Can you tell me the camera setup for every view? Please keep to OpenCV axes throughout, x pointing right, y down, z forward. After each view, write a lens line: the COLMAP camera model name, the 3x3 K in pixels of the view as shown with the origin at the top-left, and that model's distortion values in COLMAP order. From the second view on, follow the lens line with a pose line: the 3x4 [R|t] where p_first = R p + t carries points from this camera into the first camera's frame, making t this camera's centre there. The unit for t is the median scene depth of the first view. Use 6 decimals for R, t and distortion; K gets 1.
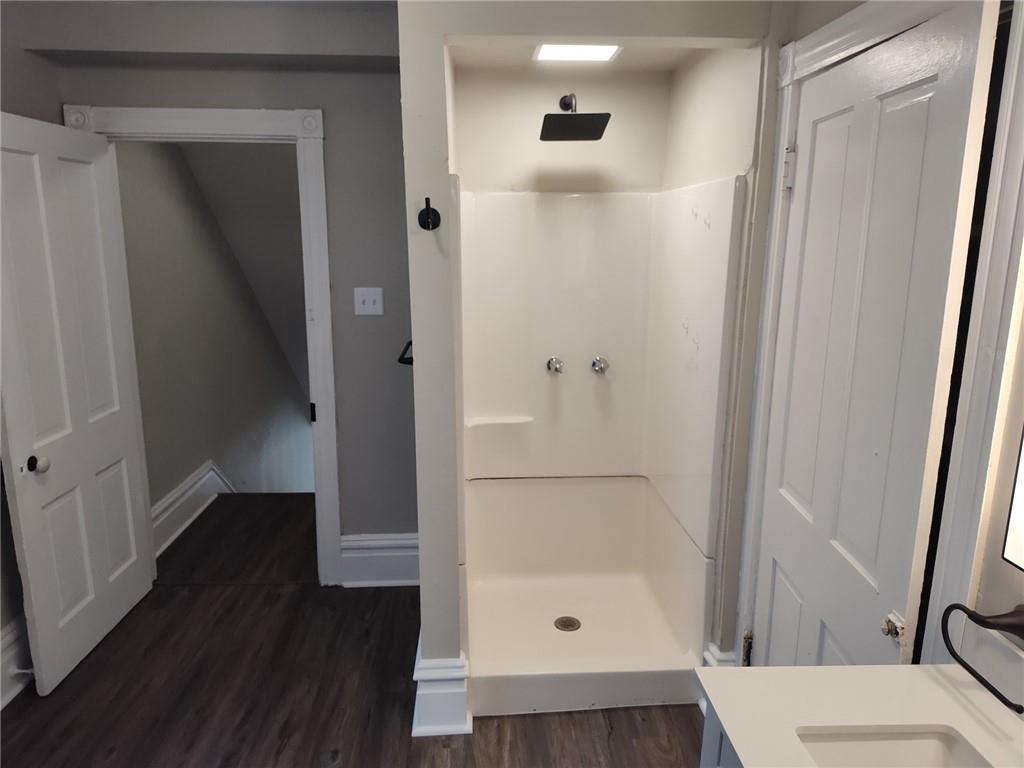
lens RADIAL K [[699.4, 0, 515.7], [0, 699.4, 377.0], [0, 0, 1]] dist [0.034875, -0.047912]
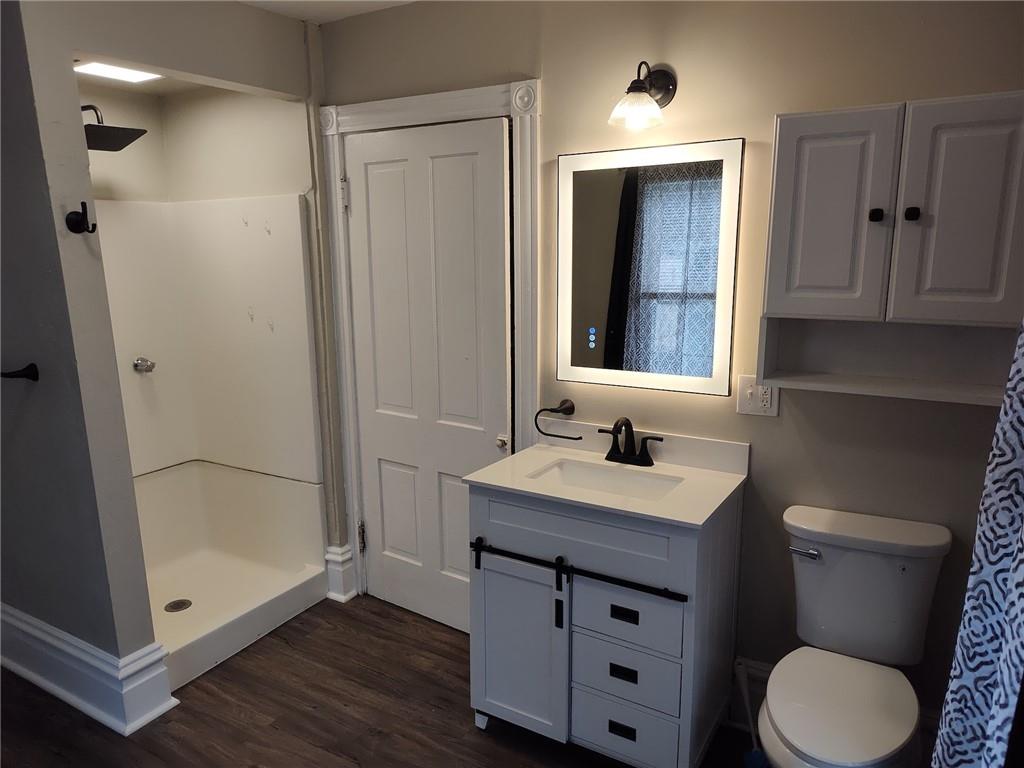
lens RADIAL K [[699.4, 0, 506.3], [0, 699.4, 385.5], [0, 0, 1]] dist [0.034875, -0.047912]
pose [[0.571283, -0.171230, 0.802693, -0.587641], [0.177025, 0.980683, 0.083209, 0.031387], [-0.801435, 0.094561, 0.590559, -0.083381]]
